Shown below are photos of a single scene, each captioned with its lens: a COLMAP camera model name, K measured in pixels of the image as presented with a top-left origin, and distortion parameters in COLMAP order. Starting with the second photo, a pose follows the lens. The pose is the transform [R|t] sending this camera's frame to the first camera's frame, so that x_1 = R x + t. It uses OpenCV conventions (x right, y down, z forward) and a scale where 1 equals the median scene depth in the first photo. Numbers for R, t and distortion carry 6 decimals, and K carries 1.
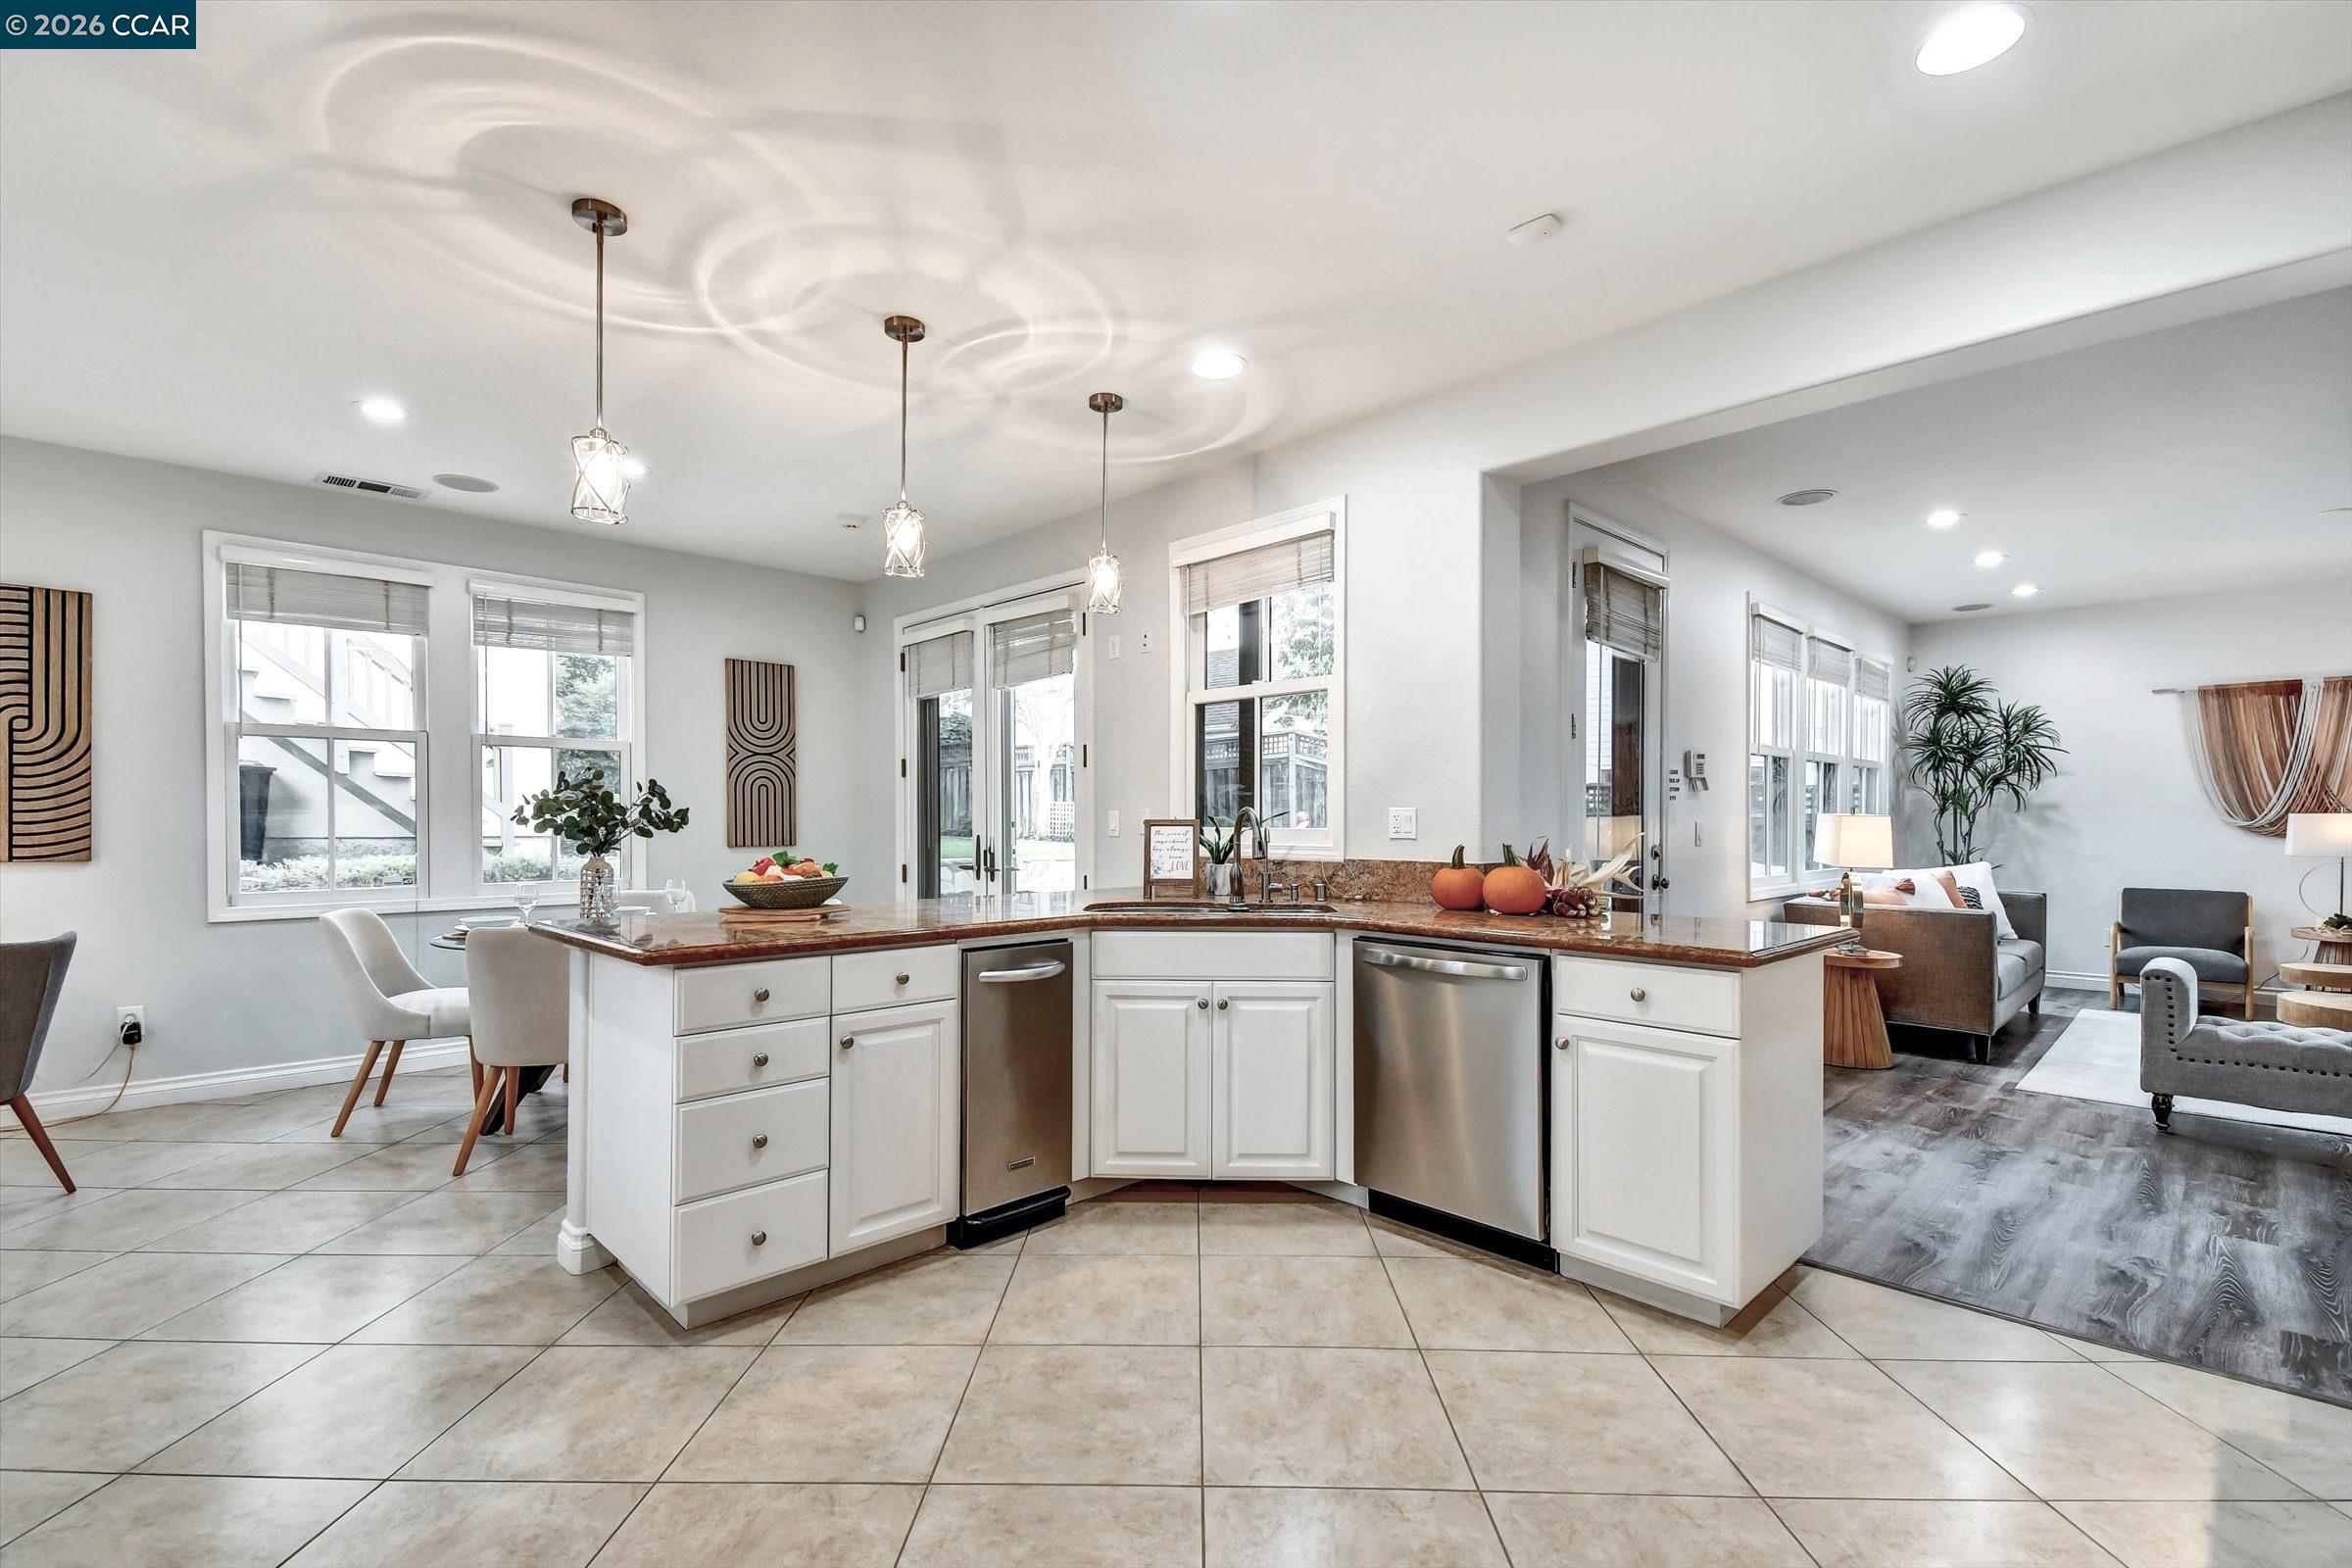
lens RADIAL K [[1042.5, 0, 1179.2], [0, 1042.5, 827.4], [0, 0, 1]] dist [-0.001604, -0.000511]
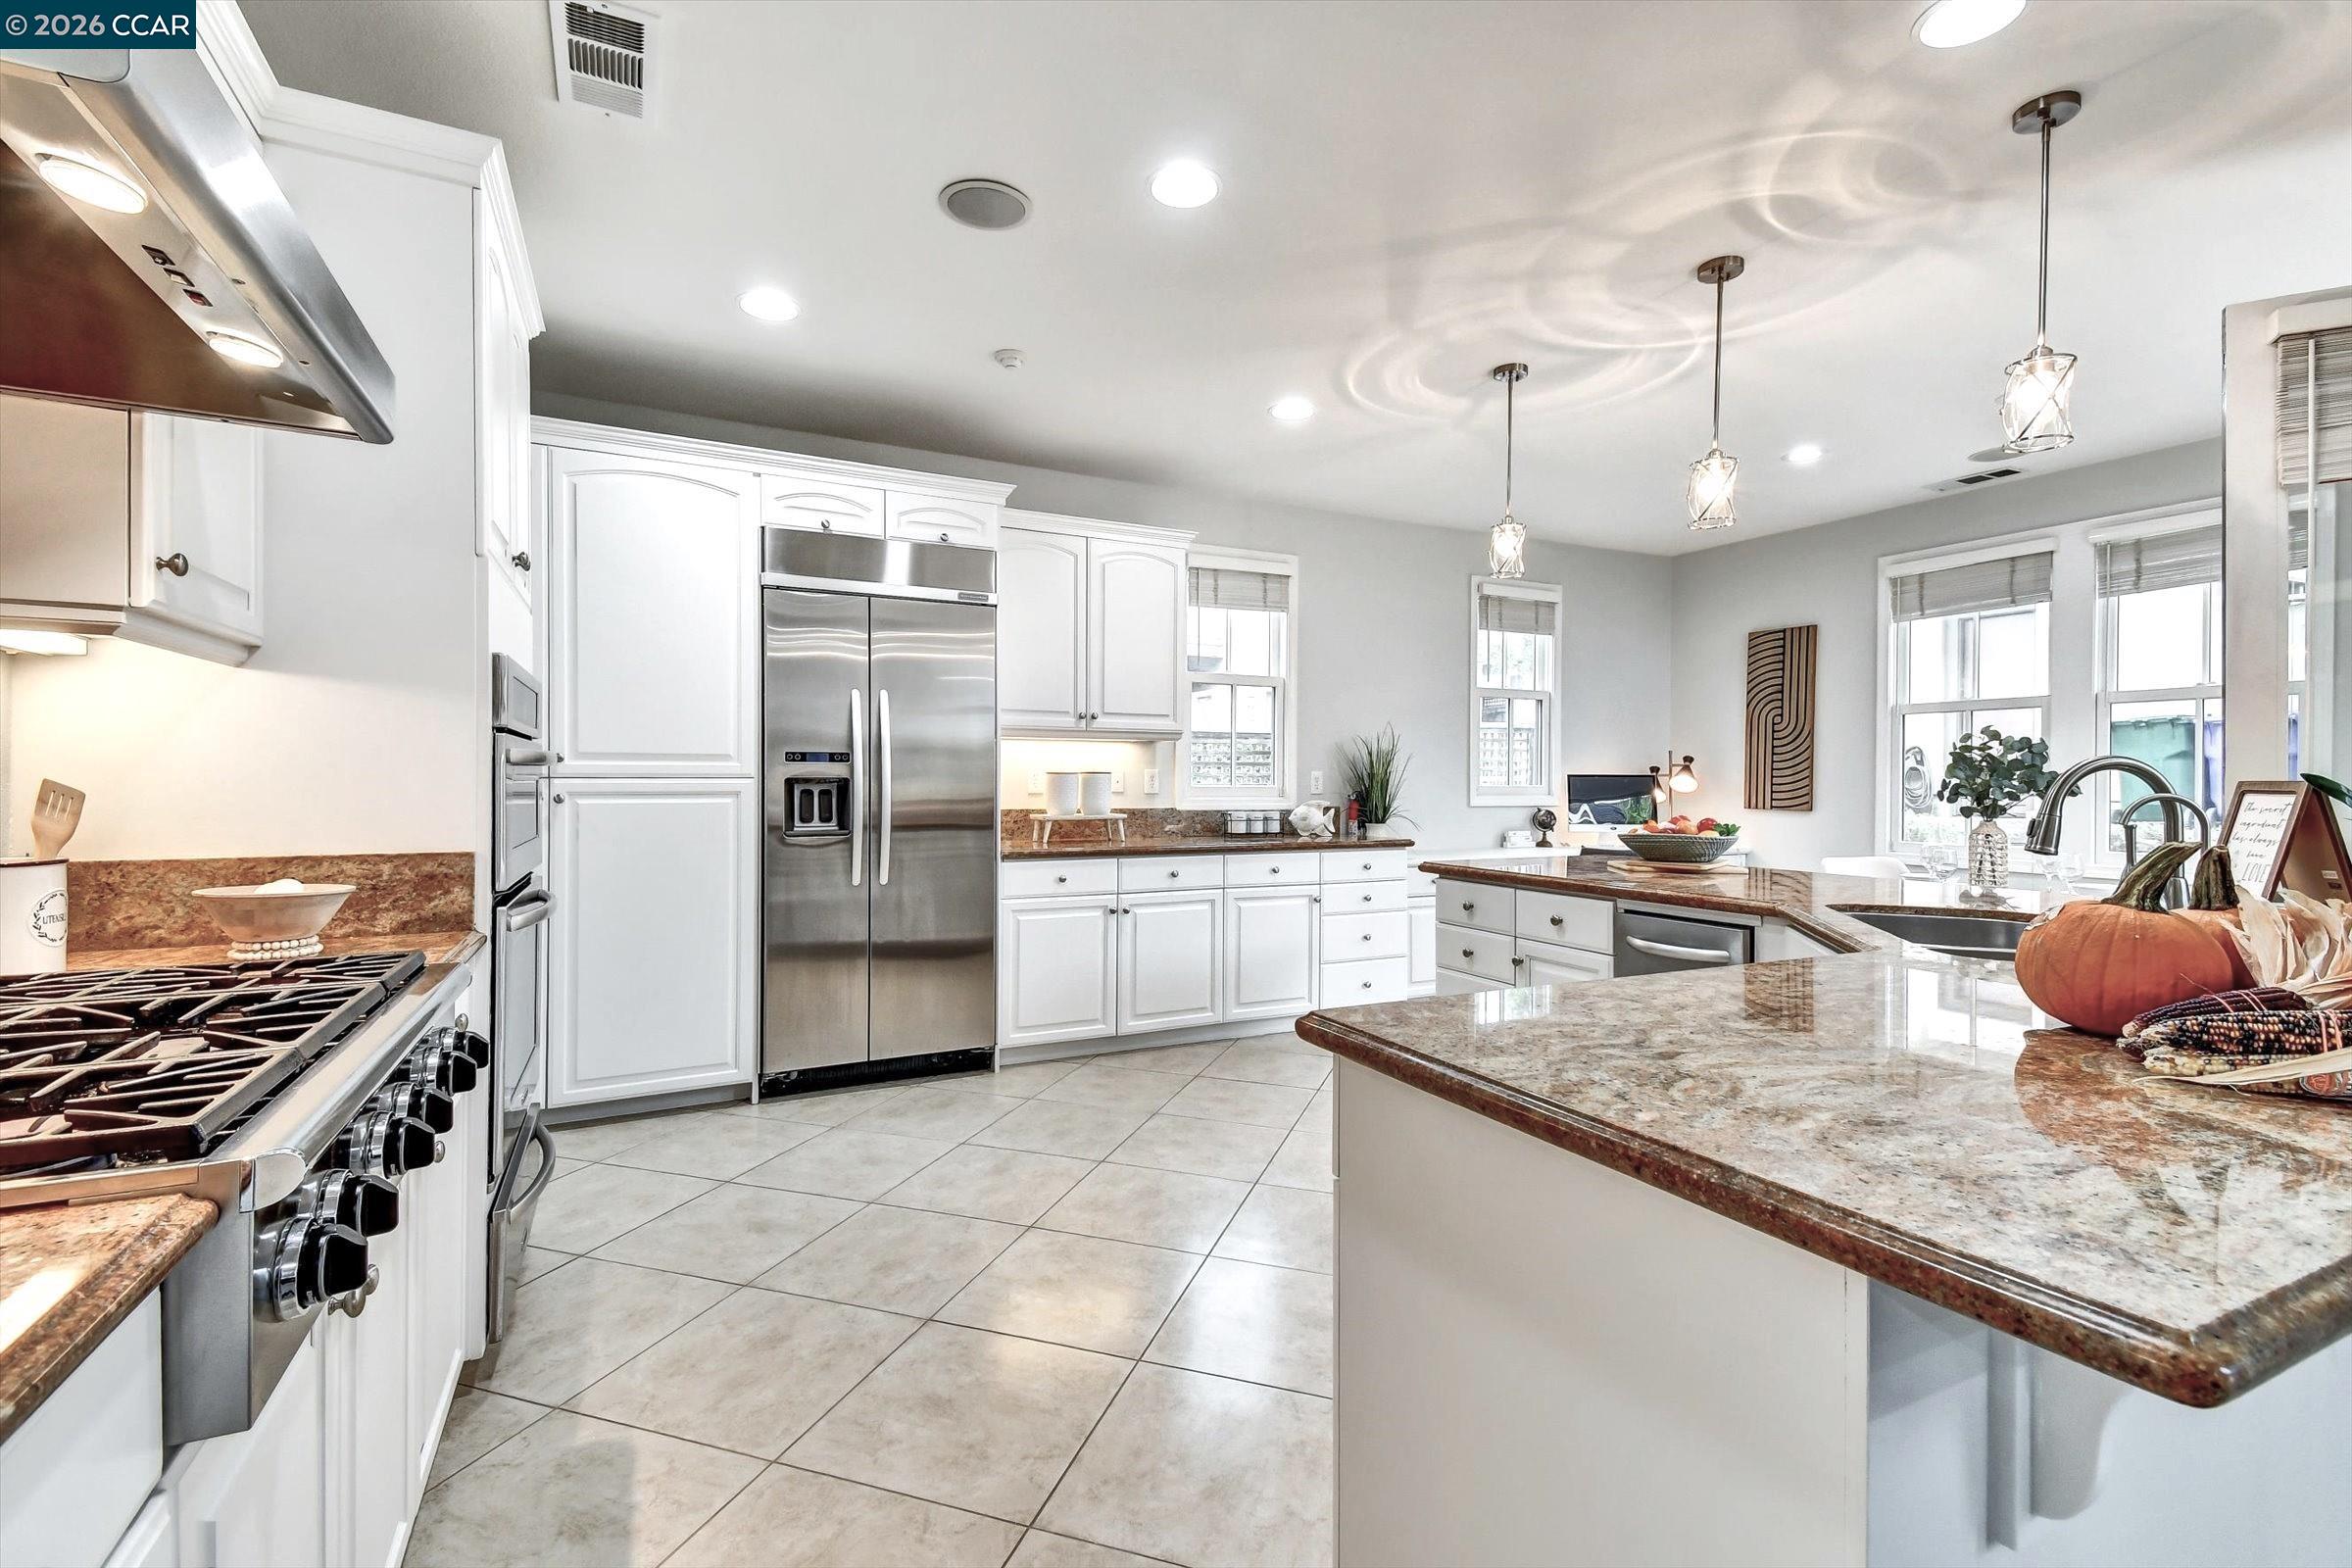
lens RADIAL K [[1042.5, 0, 1171.8], [0, 1042.5, 782.4], [0, 0, 1]] dist [-0.001604, -0.000511]
pose [[-0.324980, 0.000234, -0.945721, 0.814940], [-0.009946, 0.999944, 0.003666, -0.004752], [0.945669, 0.010598, -0.324959, 0.844467]]
